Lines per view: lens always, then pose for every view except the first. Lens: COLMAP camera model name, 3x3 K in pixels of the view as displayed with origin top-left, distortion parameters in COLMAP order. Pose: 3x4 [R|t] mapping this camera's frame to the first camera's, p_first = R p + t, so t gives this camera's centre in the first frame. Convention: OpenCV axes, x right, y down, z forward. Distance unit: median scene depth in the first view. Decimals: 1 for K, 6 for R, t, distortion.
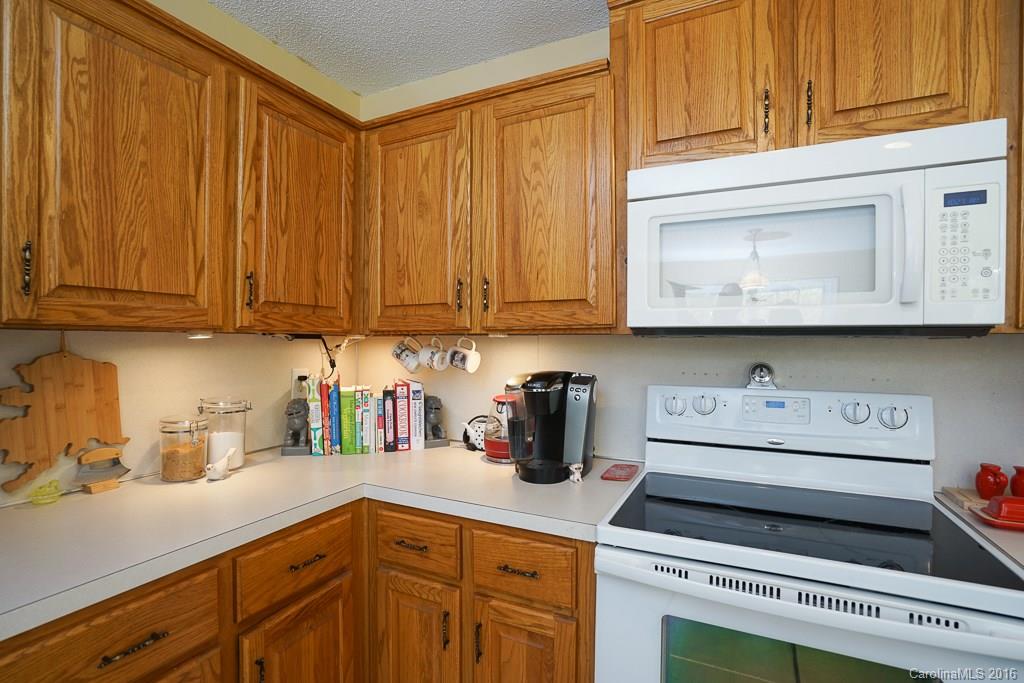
lens RADIAL K [[480.2, 0, 495.5], [0, 480.2, 347.9], [0, 0, 1]] dist [-0.066061, 0.021651]
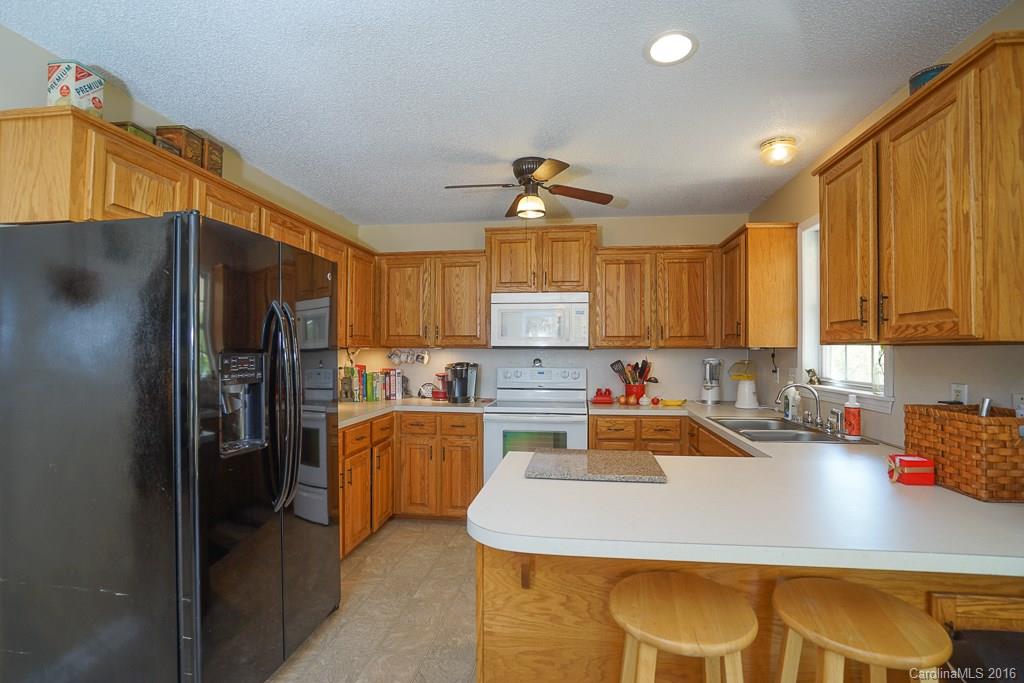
lens RADIAL K [[480.2, 0, 495.5], [0, 480.2, 347.9], [0, 0, 1]] dist [-0.066061, 0.021651]
pose [[0.953679, 0.000806, 0.300826, -0.536731], [0.003671, 0.999891, -0.014316, 0.009840], [-0.300805, 0.014758, 0.953572, -1.672406]]
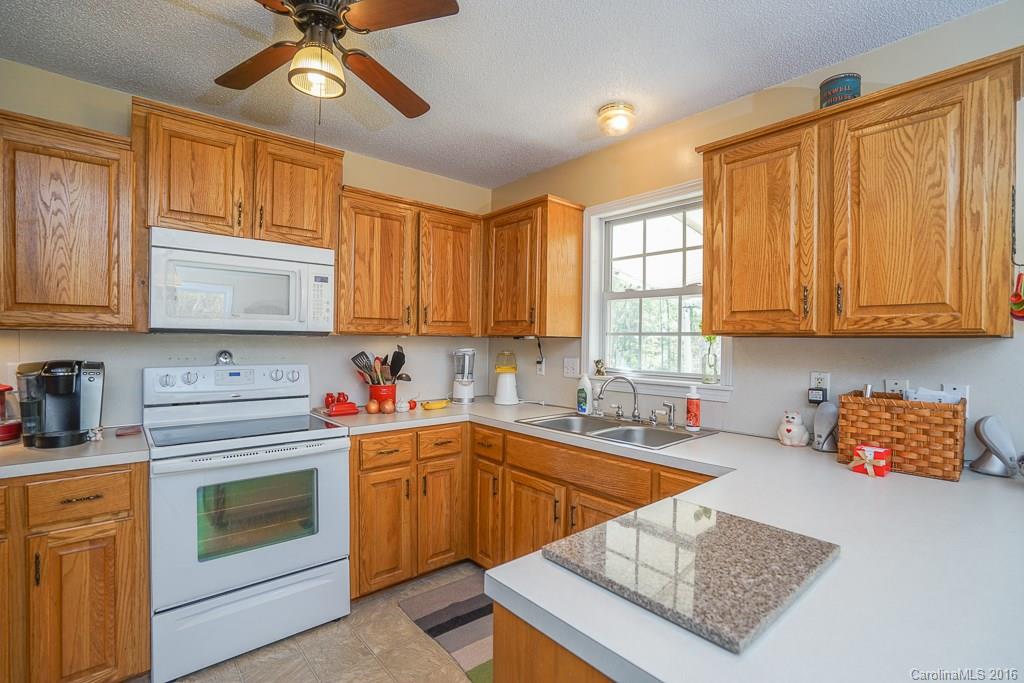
lens RADIAL K [[483.0, 0, 516.3], [0, 483.0, 344.6], [0, 0, 1]] dist [-0.060877, 0.025356]
pose [[0.370662, -0.006681, 0.928744, -0.625682], [0.000565, 0.999976, 0.006968, 0.000799], [-0.928768, -0.002058, 0.370656, -0.594788]]
